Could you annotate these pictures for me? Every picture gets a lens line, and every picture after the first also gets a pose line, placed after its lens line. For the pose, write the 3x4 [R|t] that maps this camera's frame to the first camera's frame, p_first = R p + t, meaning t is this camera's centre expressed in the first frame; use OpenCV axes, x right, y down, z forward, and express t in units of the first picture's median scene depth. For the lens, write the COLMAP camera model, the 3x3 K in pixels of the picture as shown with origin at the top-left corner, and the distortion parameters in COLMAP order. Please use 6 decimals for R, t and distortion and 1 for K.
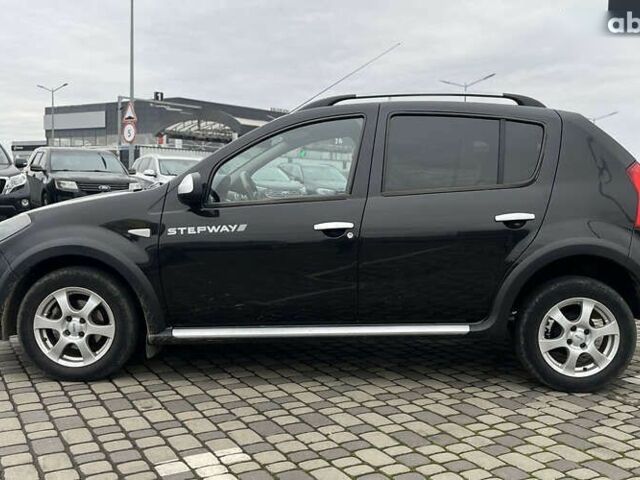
lens RADIAL K [[594.1, 0, 322.7], [0, 594.1, 237.8], [0, 0, 1]] dist [0.038727, -0.010564]
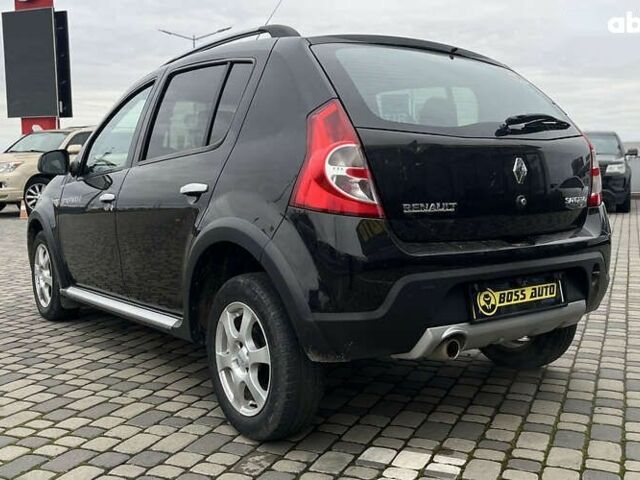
lens RADIAL K [[594.1, 0, 322.7], [0, 594.1, 237.8], [0, 0, 1]] dist [0.038727, -0.010564]
pose [[0.712792, 0.061919, -0.698637, 1.000913], [-0.051917, 0.998021, 0.035484, -0.006652], [0.699452, 0.010979, 0.714595, 0.574148]]
